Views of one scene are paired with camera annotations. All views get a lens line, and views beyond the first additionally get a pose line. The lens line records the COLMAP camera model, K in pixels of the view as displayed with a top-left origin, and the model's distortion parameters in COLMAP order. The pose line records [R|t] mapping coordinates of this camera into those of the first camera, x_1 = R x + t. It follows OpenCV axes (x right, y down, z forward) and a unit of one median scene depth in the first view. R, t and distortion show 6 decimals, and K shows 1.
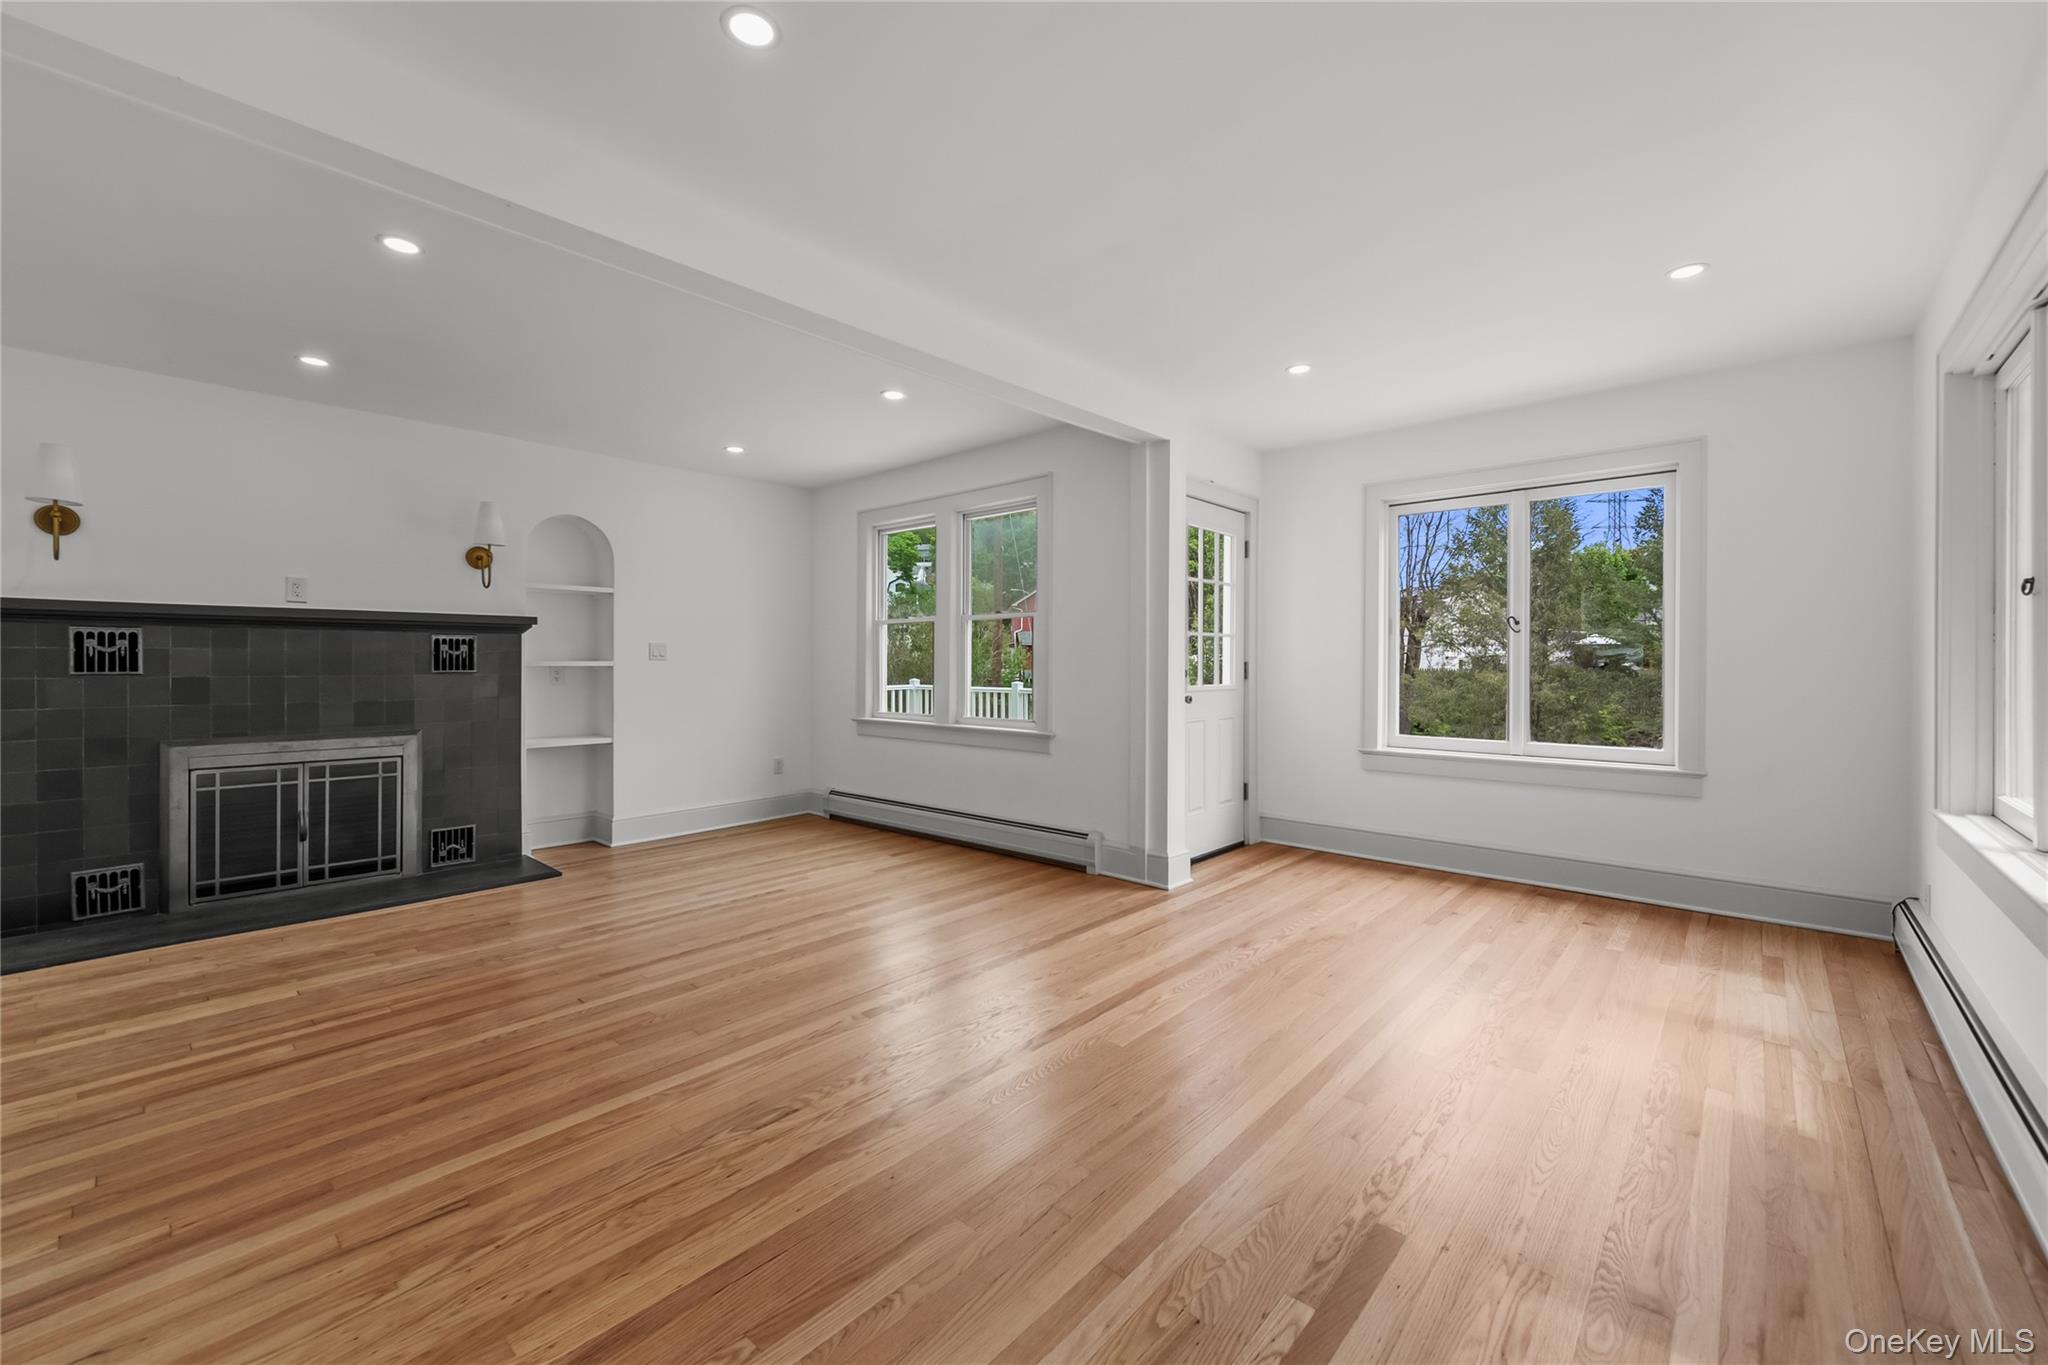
lens RADIAL K [[815.5, 0, 1021.3], [0, 815.5, 664.5], [0, 0, 1]] dist [-0.001549, 0.000115]
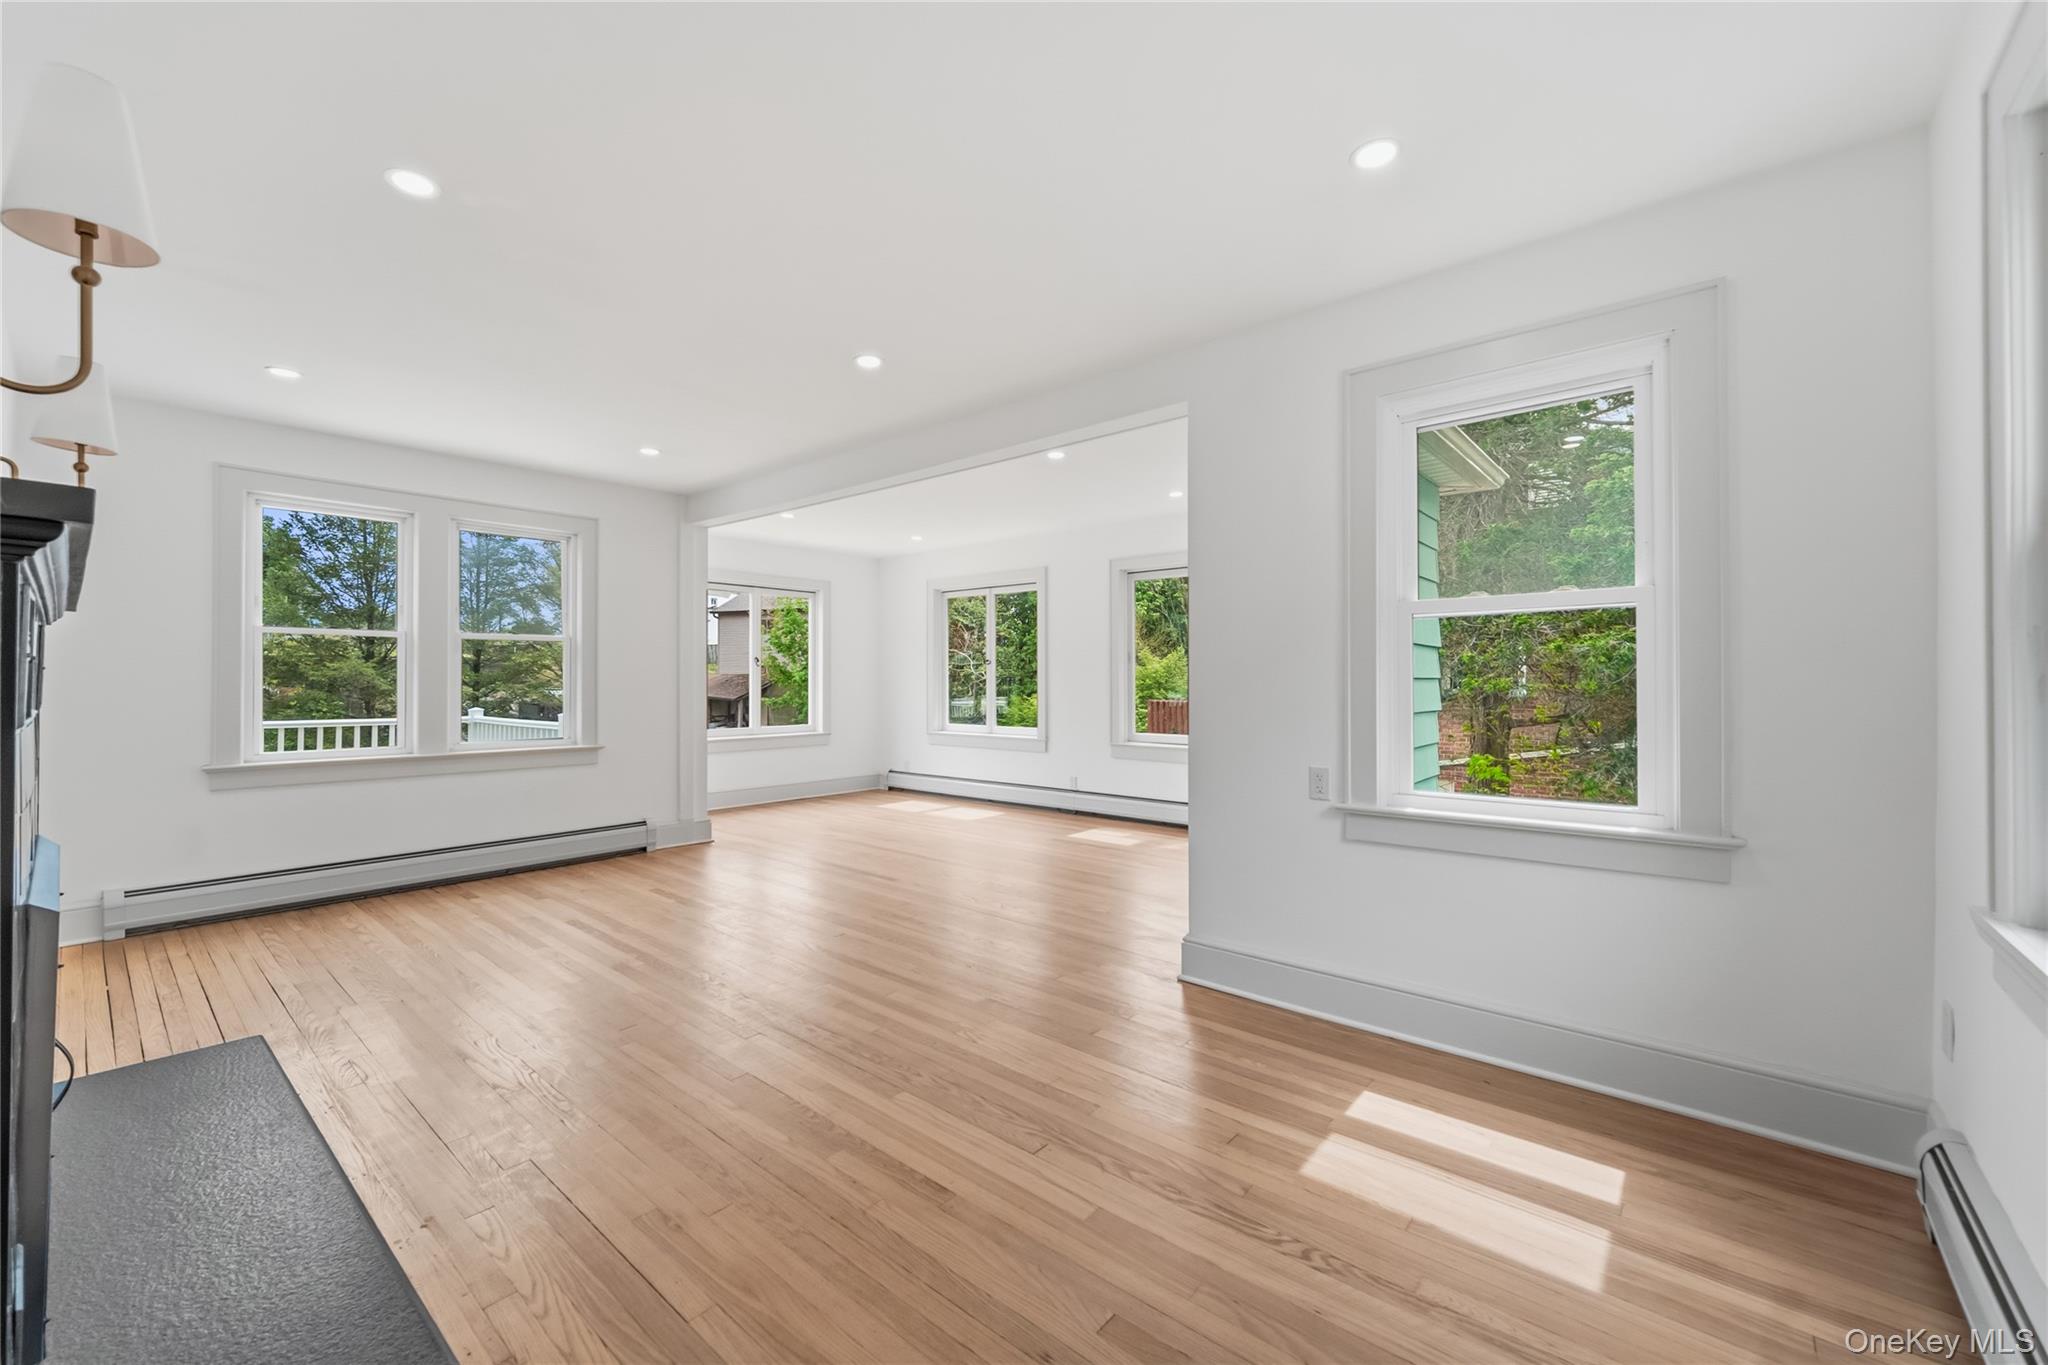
lens RADIAL K [[815.5, 0, 1024.4], [0, 815.5, 677.0], [0, 0, 1]] dist [-0.001549, 0.000115]
pose [[-0.033434, 0.006633, 0.999419, -1.290728], [0.001402, 0.999977, -0.006590, -0.004662], [-0.999440, 0.001181, -0.033443, 0.500456]]
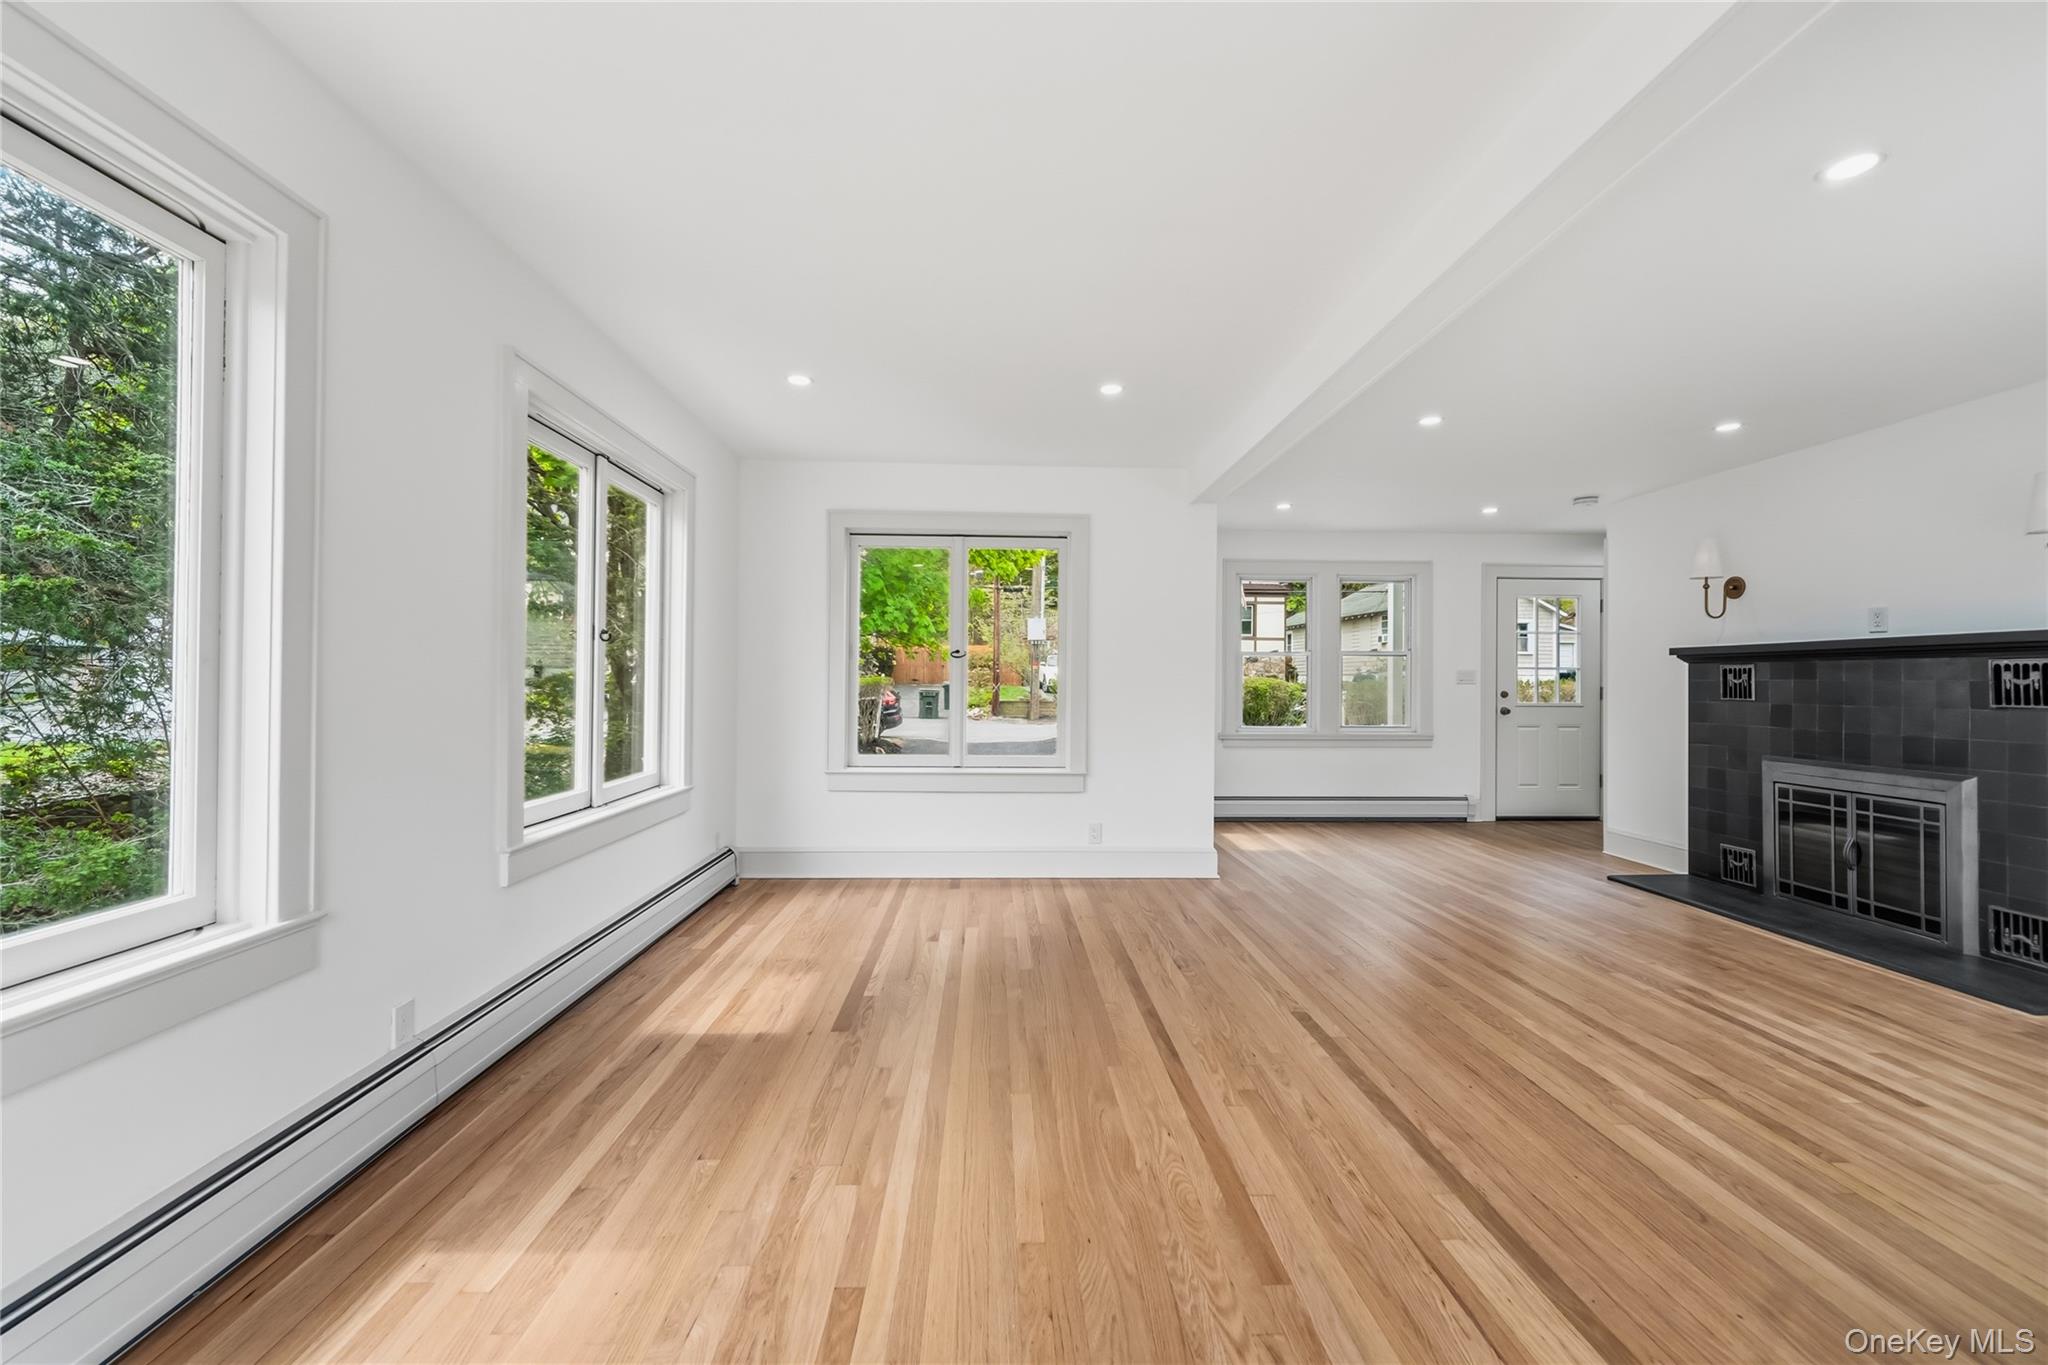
lens RADIAL K [[815.5, 0, 1024.2], [0, 815.5, 674.8], [0, 0, 1]] dist [-0.001549, 0.000115]
pose [[-0.711454, -0.010933, -0.702648, 0.544487], [-0.009430, 0.999937, -0.006010, -0.008787], [0.702670, 0.002350, -0.711512, 0.976264]]
